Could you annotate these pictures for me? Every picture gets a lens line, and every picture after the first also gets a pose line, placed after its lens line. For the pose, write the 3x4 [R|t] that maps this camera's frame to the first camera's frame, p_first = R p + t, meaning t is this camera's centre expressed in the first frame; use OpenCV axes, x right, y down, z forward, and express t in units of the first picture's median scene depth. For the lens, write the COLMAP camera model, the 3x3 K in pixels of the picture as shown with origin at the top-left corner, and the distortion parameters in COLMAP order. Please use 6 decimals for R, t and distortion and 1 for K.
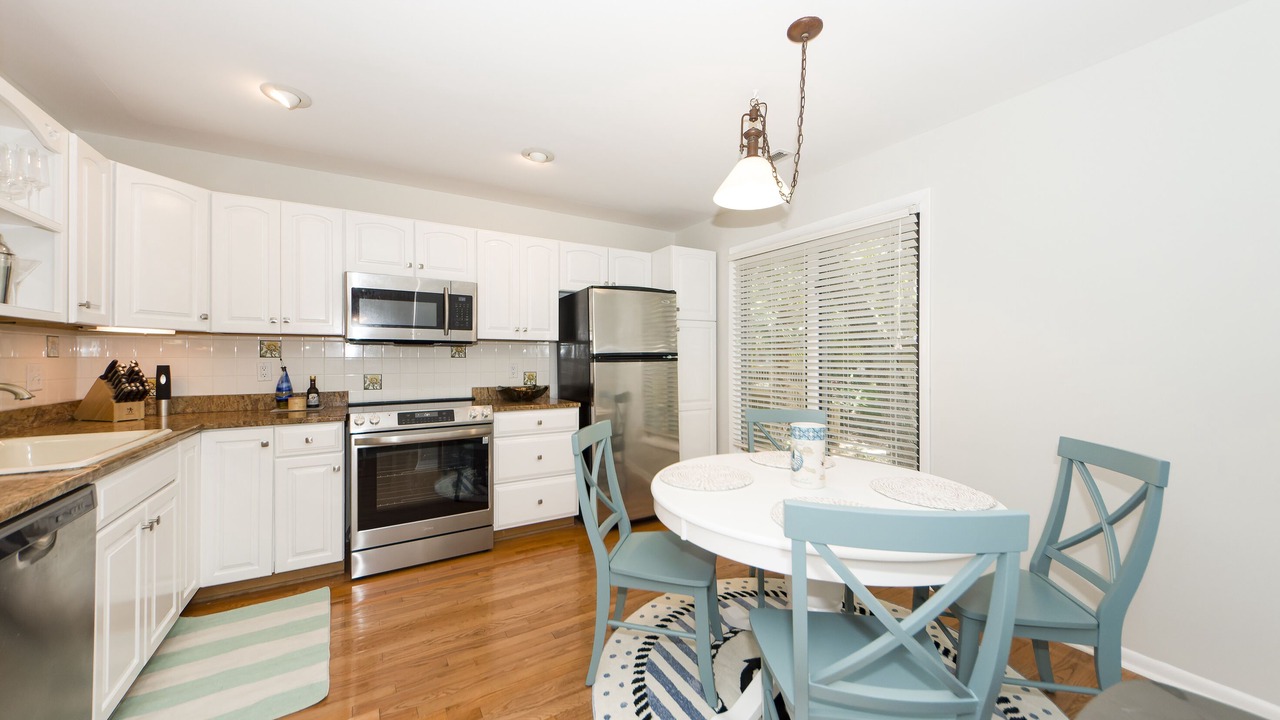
lens RADIAL K [[471.7, 0, 649.1], [0, 471.7, 353.7], [0, 0, 1]] dist [-0.001700, -0.000494]
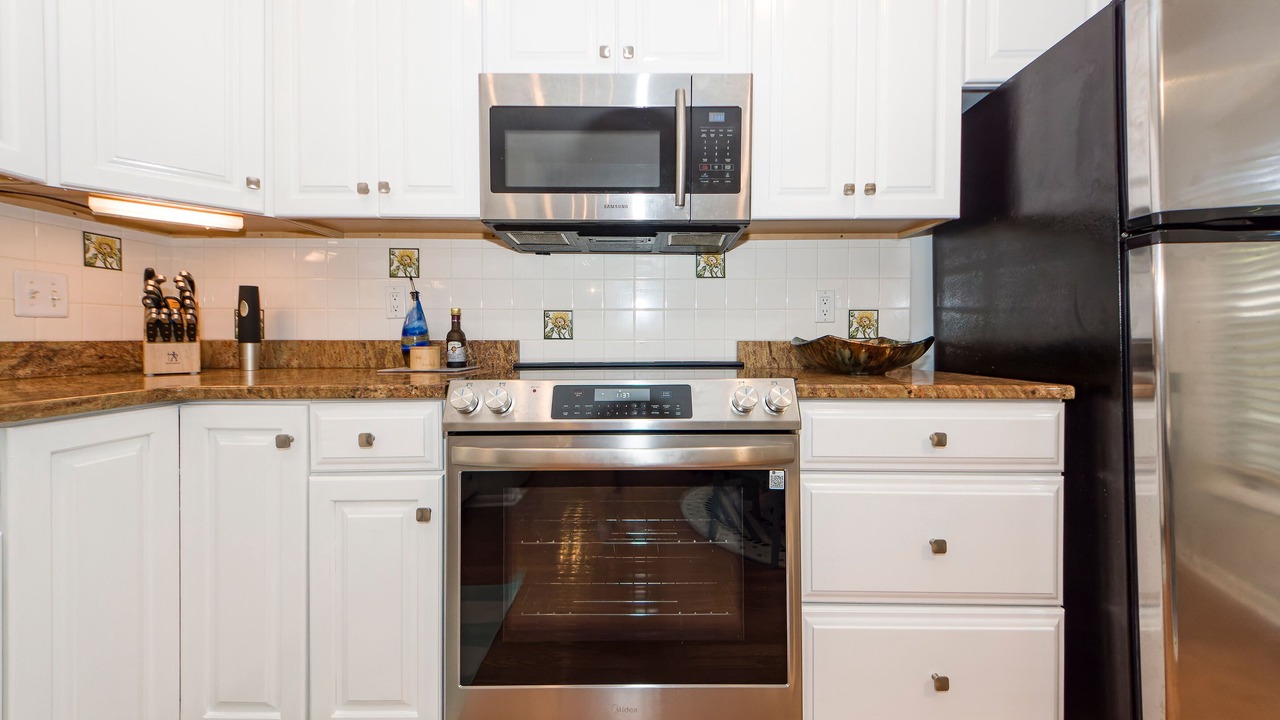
lens RADIAL K [[471.7, 0, 649.1], [0, 471.7, 353.7], [0, 0, 1]] dist [-0.001700, -0.000494]
pose [[0.858938, 0.020084, -0.511685, -0.252244], [0.003026, 0.999014, 0.044292, 0.076381], [0.512070, -0.039593, 0.858031, 0.660488]]
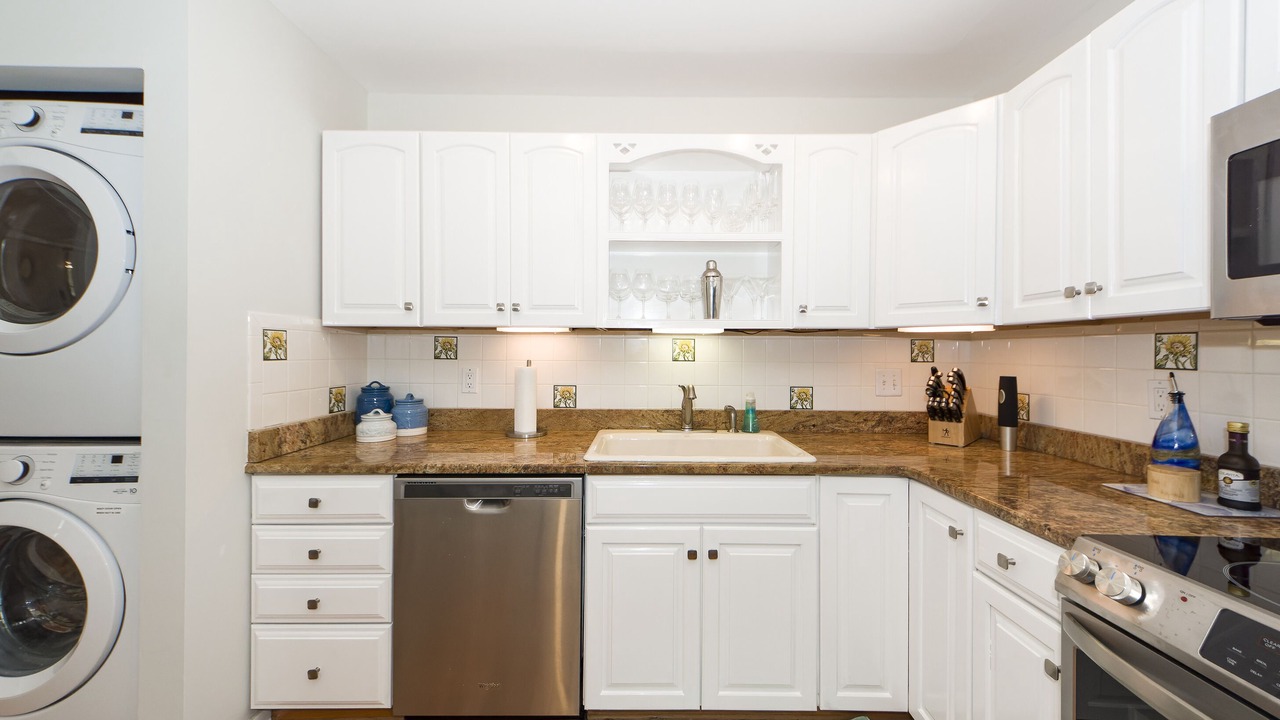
lens RADIAL K [[471.7, 0, 649.1], [0, 471.7, 353.7], [0, 0, 1]] dist [-0.001700, -0.000494]
pose [[-0.504188, -0.008408, -0.863553, -0.161726], [-0.013623, 0.999906, -0.001782, 0.000453], [0.863486, 0.010866, -0.504255, 0.796059]]
